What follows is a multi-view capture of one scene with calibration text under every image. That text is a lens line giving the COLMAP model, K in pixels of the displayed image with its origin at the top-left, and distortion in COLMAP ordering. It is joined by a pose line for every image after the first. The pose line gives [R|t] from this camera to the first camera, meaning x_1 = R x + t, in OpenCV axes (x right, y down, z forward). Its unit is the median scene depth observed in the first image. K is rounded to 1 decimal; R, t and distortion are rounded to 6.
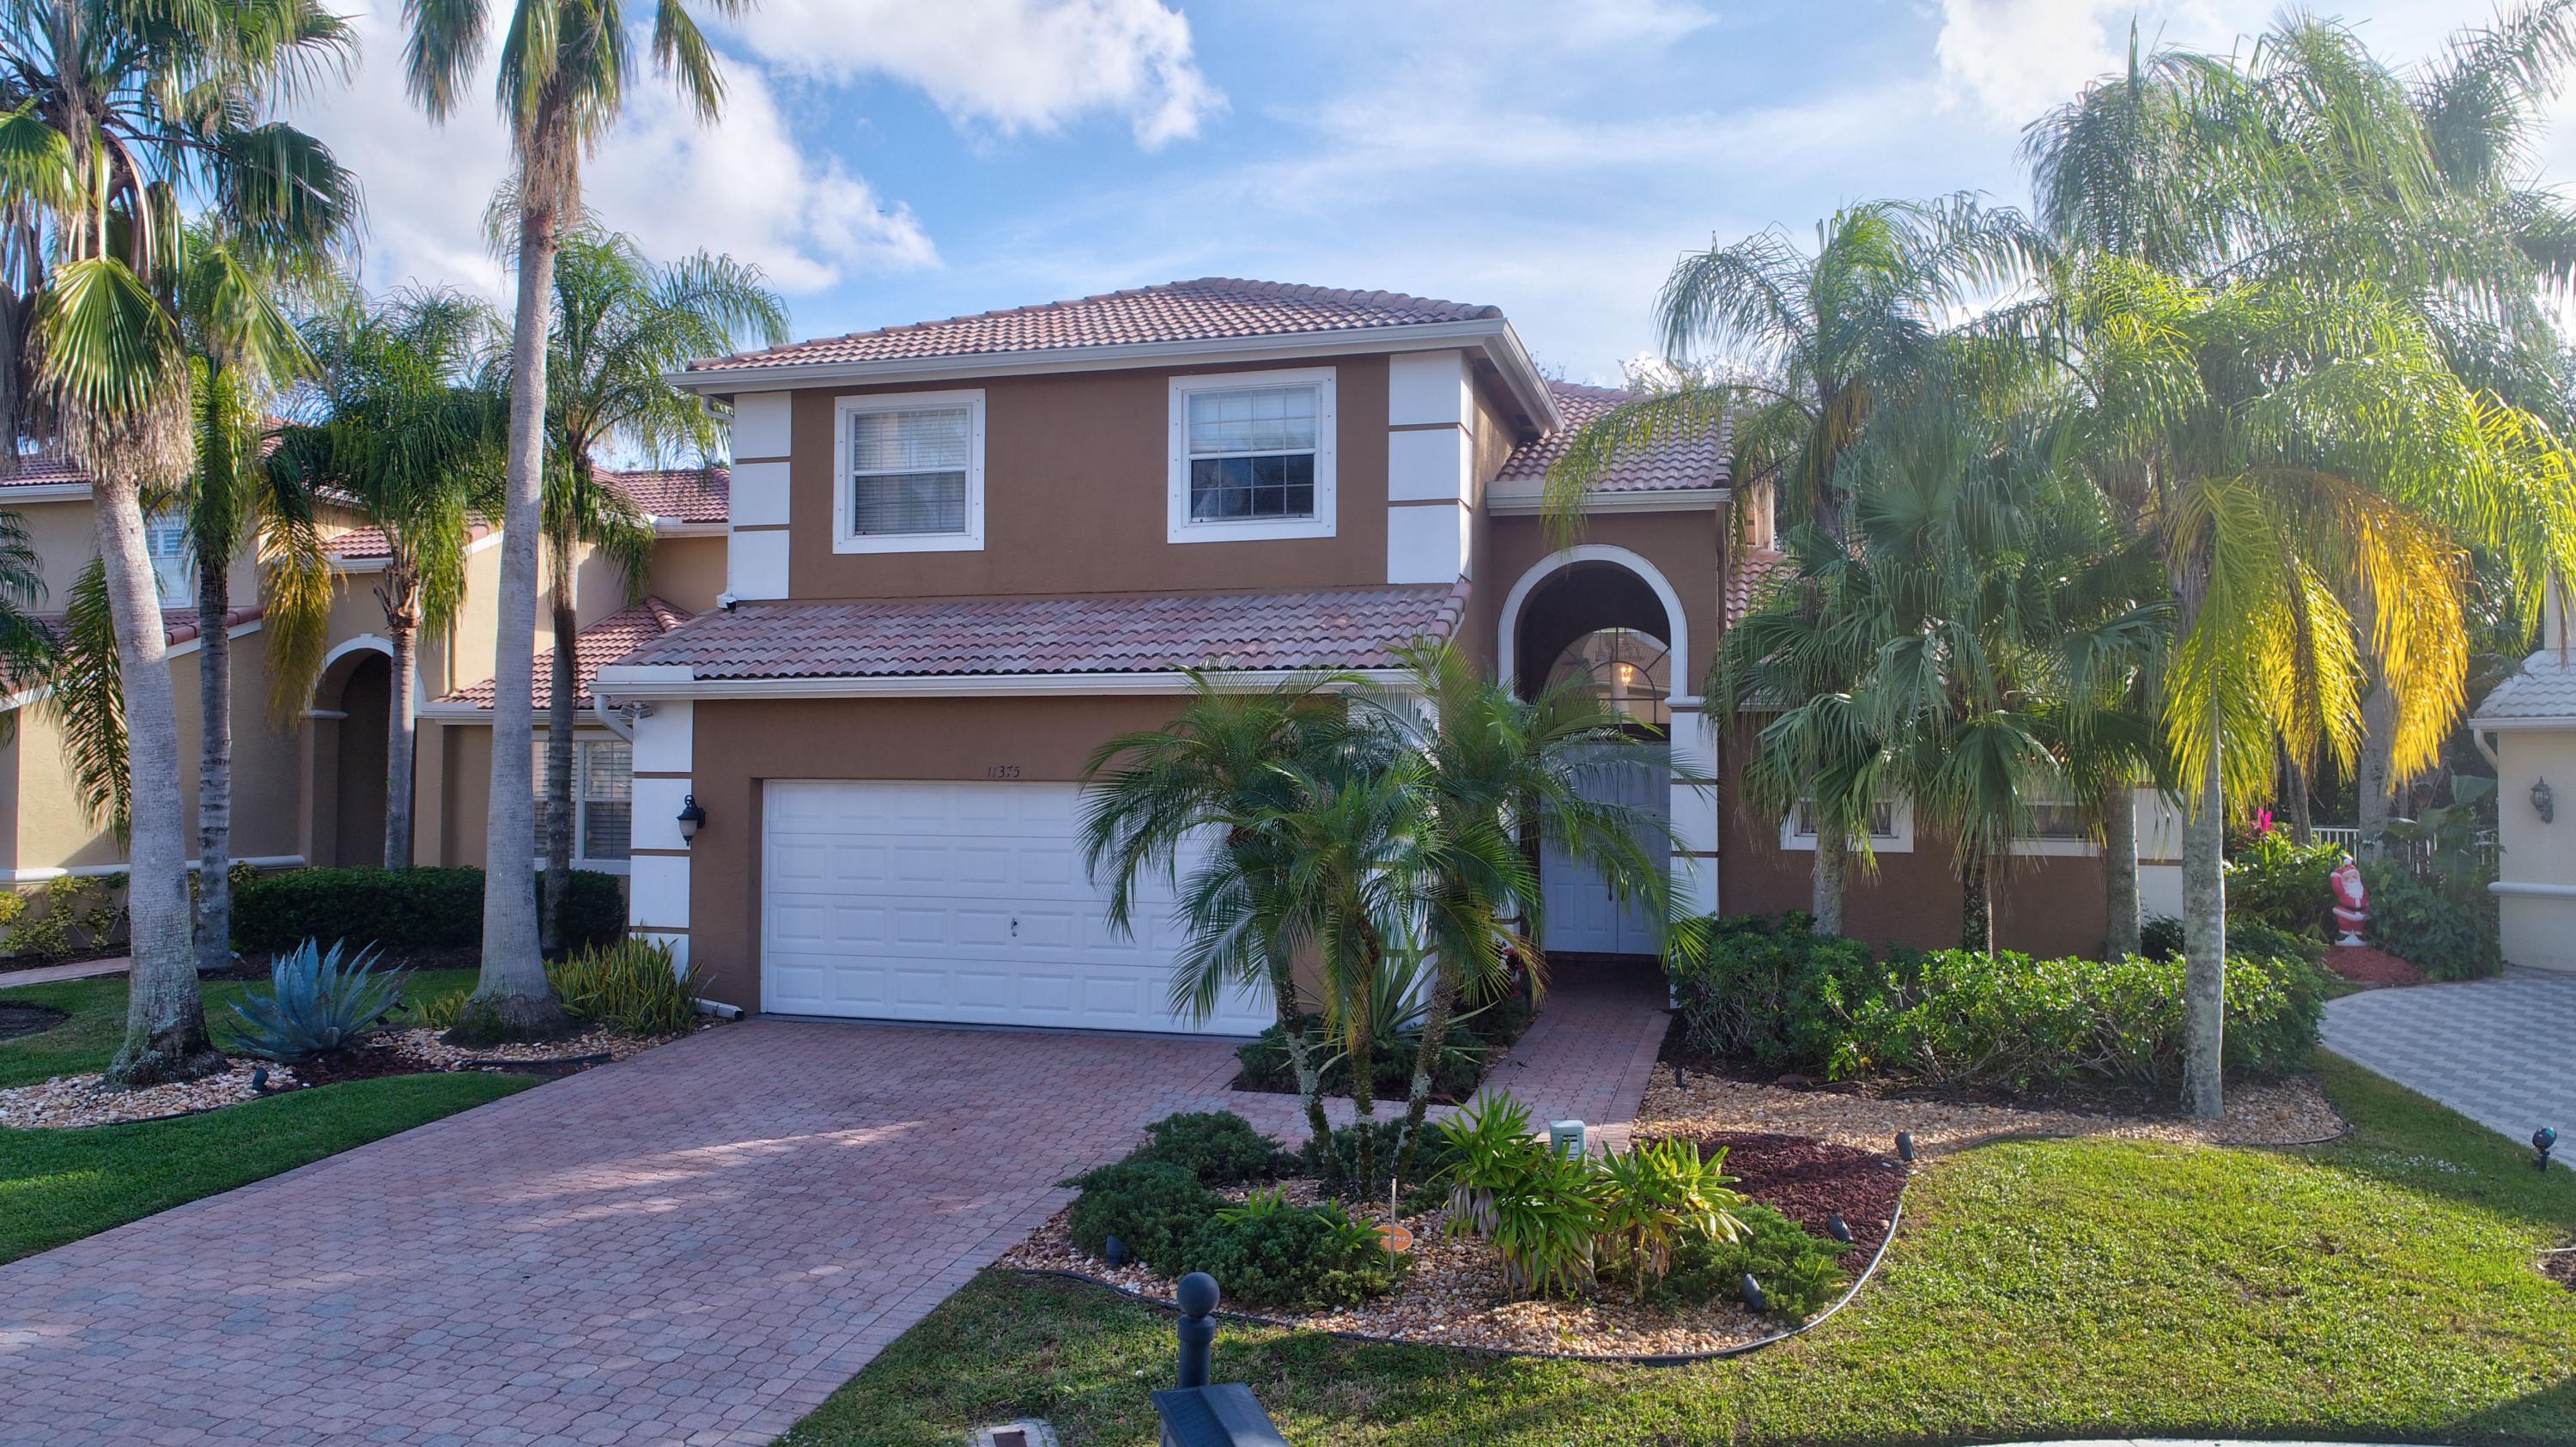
lens RADIAL K [[1733.5, 0, 1288.0], [0, 1733.5, 723.5], [0, 0, 1]] dist [-0.024001, 0.000056]
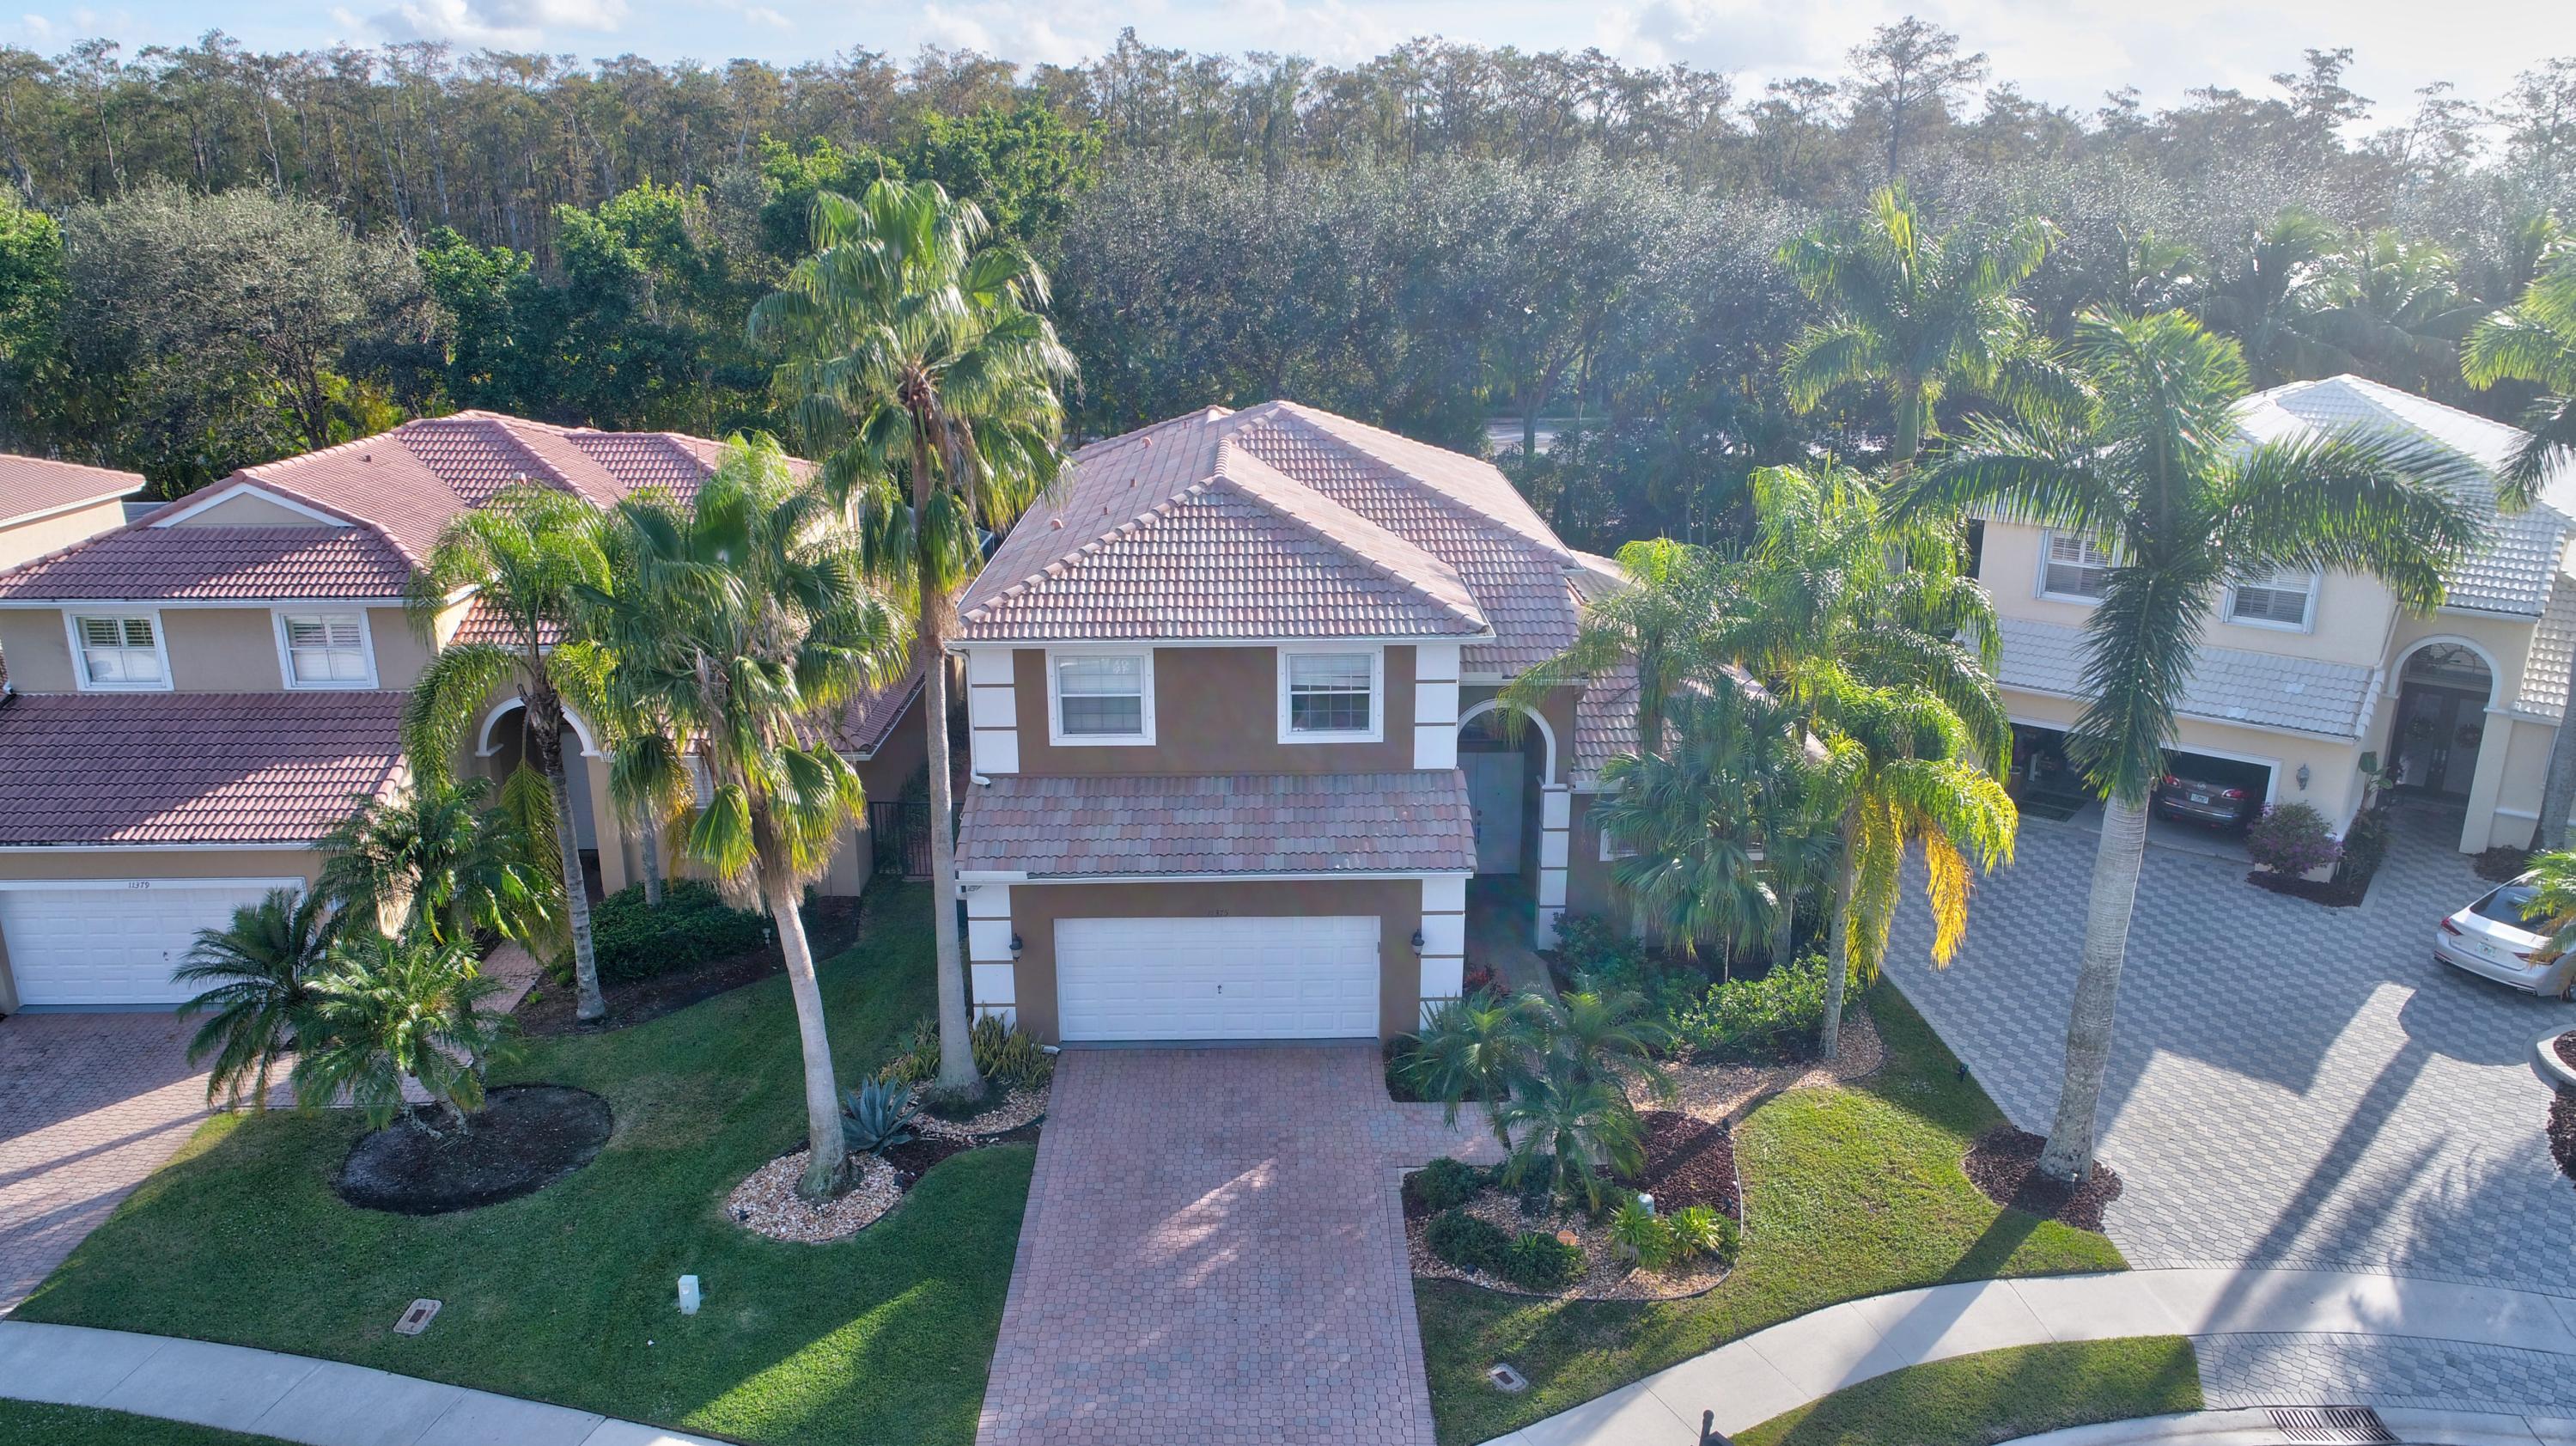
lens RADIAL K [[1733.6, 0, 1288.0], [0, 1733.6, 723.0], [0, 0, 1]] dist [-0.024001, 0.000056]
pose [[0.959859, -0.088474, 0.266163, -0.498699], [0.001707, 0.950773, 0.309884, -0.635353], [-0.280477, -0.296991, 0.912759, -0.503773]]
